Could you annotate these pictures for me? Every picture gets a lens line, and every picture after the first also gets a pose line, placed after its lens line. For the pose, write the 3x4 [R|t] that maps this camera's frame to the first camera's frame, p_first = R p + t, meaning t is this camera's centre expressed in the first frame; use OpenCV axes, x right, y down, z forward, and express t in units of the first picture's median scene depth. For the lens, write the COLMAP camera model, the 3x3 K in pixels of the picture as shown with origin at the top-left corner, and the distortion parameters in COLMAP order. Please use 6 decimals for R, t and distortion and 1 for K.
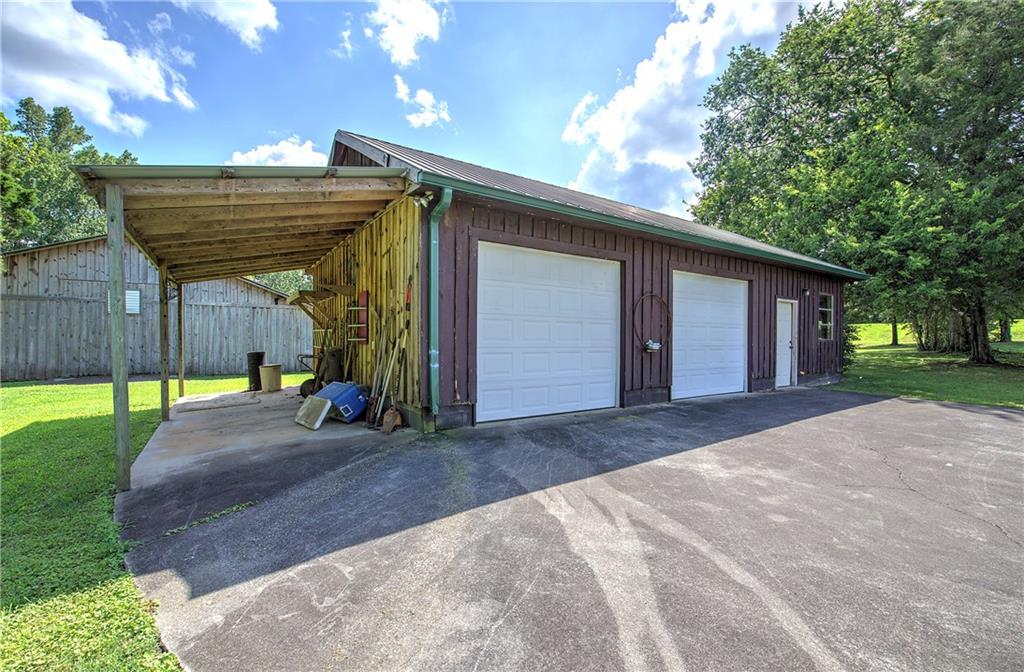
lens RADIAL K [[426.0, 0, 513.5], [0, 426.0, 352.5], [0, 0, 1]] dist [0.000842, -0.000662]
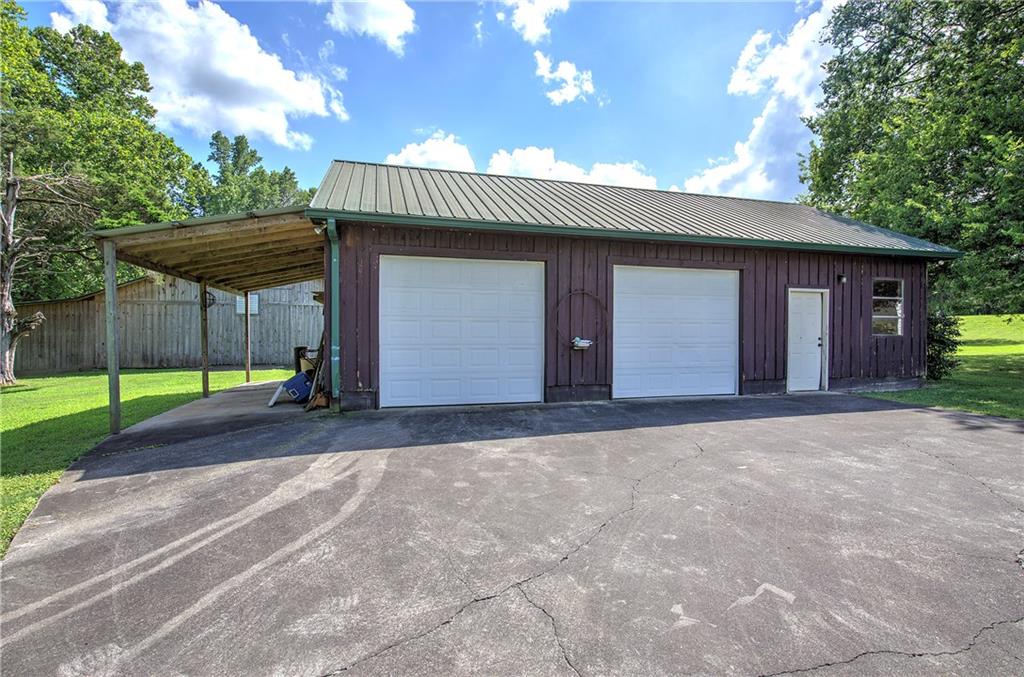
lens RADIAL K [[475.5, 0, 512.0], [0, 475.5, 338.5], [0, 0, 1]] dist [0.002851, 0.000461]
pose [[0.951937, 0.000893, -0.306294, 0.677204], [-0.007262, 0.999781, -0.019652, -0.003345], [0.306209, 0.020932, 0.951734, -0.155571]]
